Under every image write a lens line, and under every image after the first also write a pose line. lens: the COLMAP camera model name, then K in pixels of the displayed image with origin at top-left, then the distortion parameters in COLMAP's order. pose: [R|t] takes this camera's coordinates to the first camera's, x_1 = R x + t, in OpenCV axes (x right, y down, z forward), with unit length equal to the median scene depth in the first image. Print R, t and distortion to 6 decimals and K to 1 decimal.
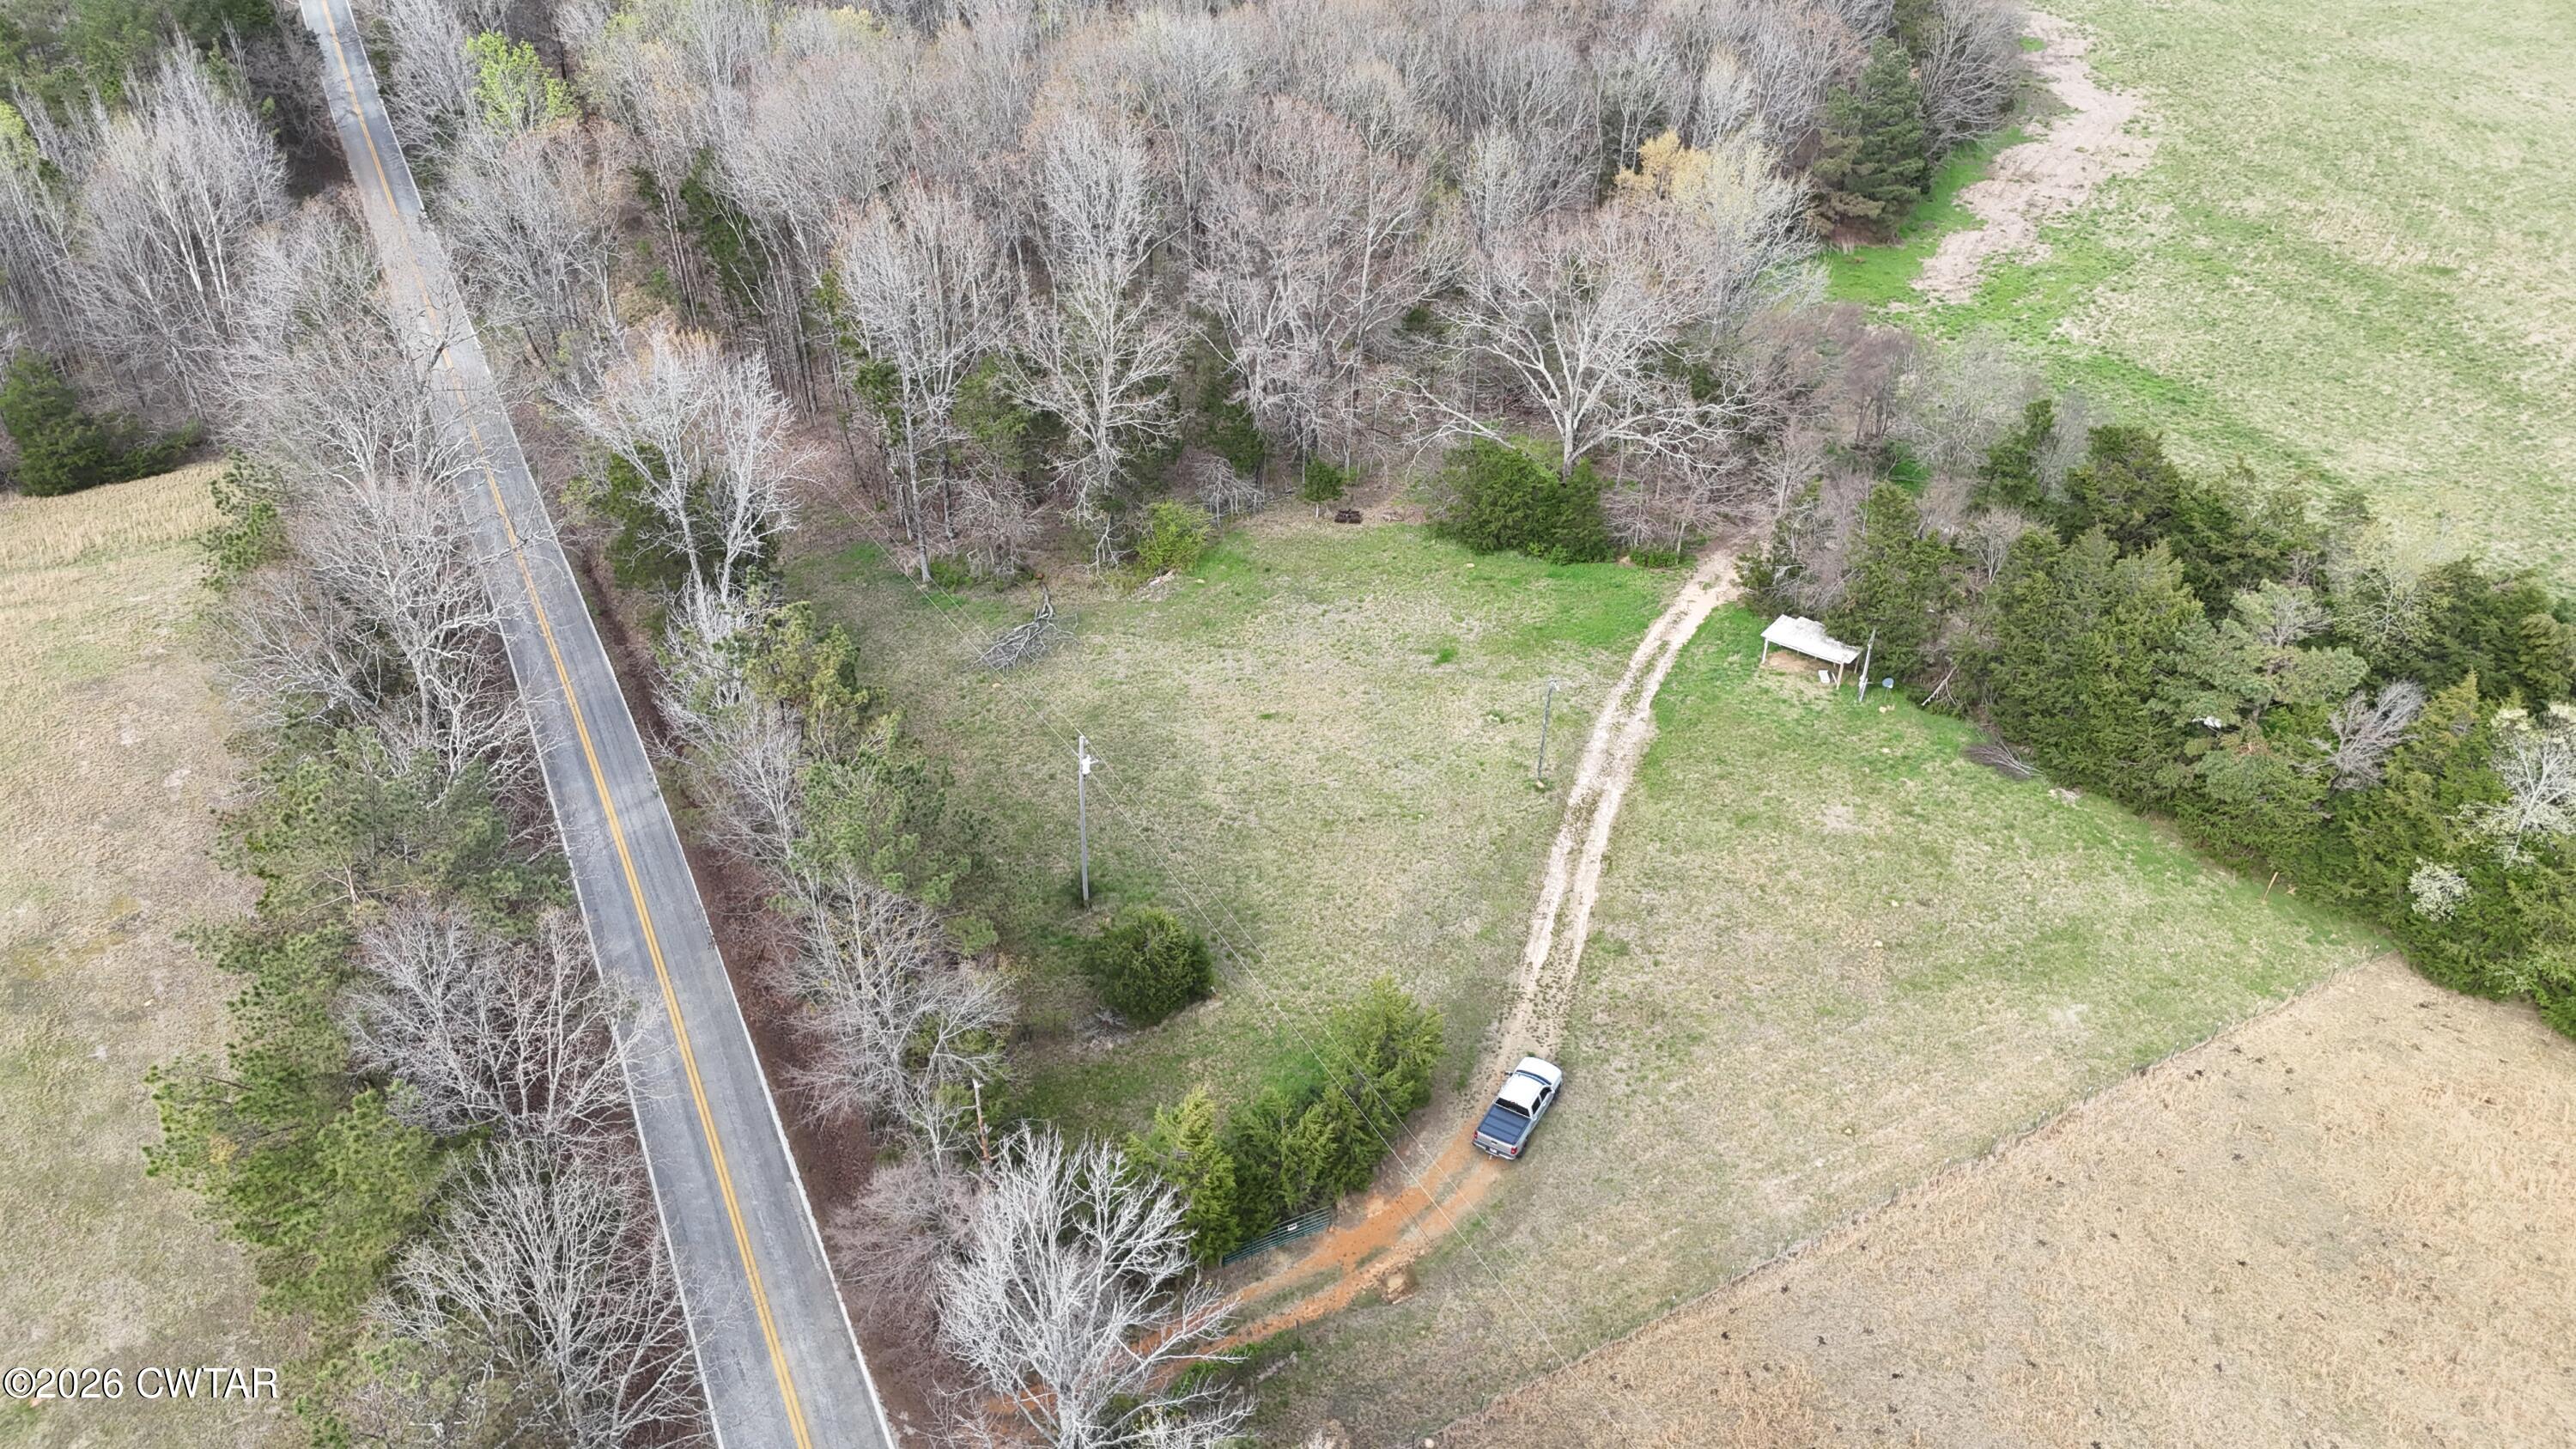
lens RADIAL K [[1896.9, 0, 1286.6], [0, 1896.9, 720.1], [0, 0, 1]] dist [0.091819, -0.103890]
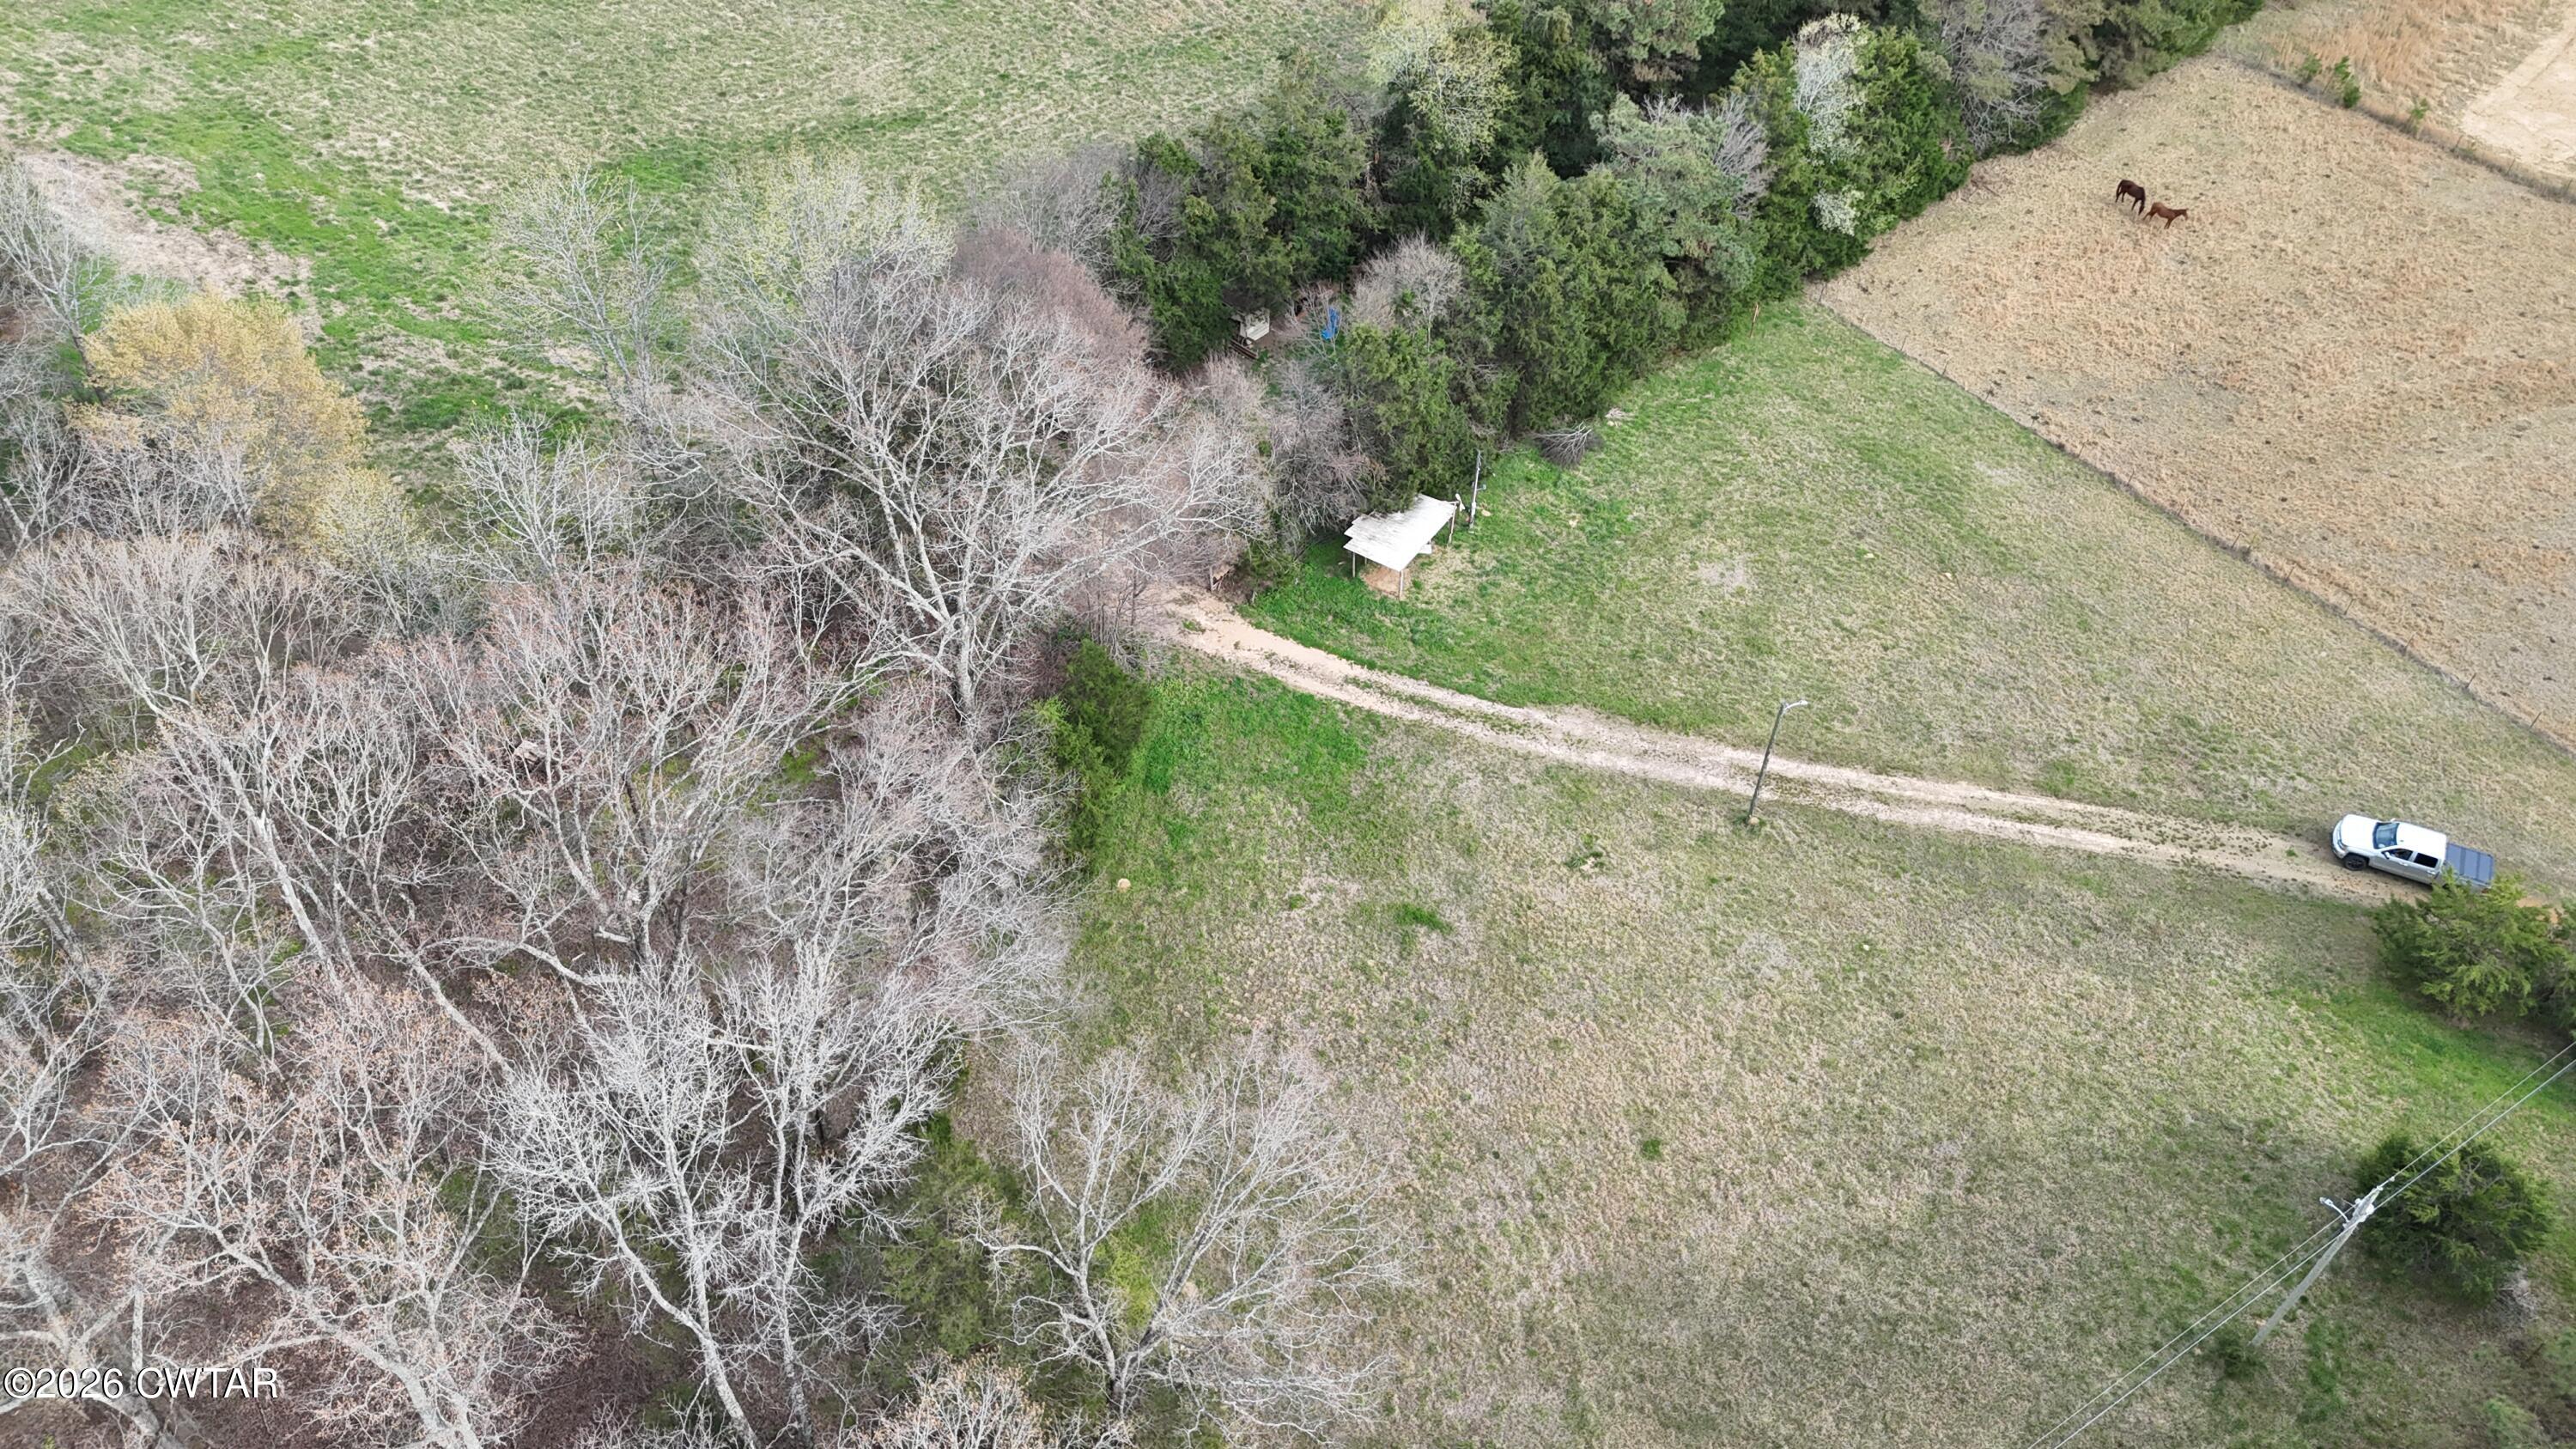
lens RADIAL K [[1896.9, 0, 1287.9], [0, 1896.9, 715.0], [0, 0, 1]] dist [0.091819, -0.103890]
pose [[-0.046726, -0.733524, 0.678055, -0.311131], [0.545868, 0.549730, 0.632318, -0.515520], [-0.836567, 0.399674, 0.374721, 0.753428]]
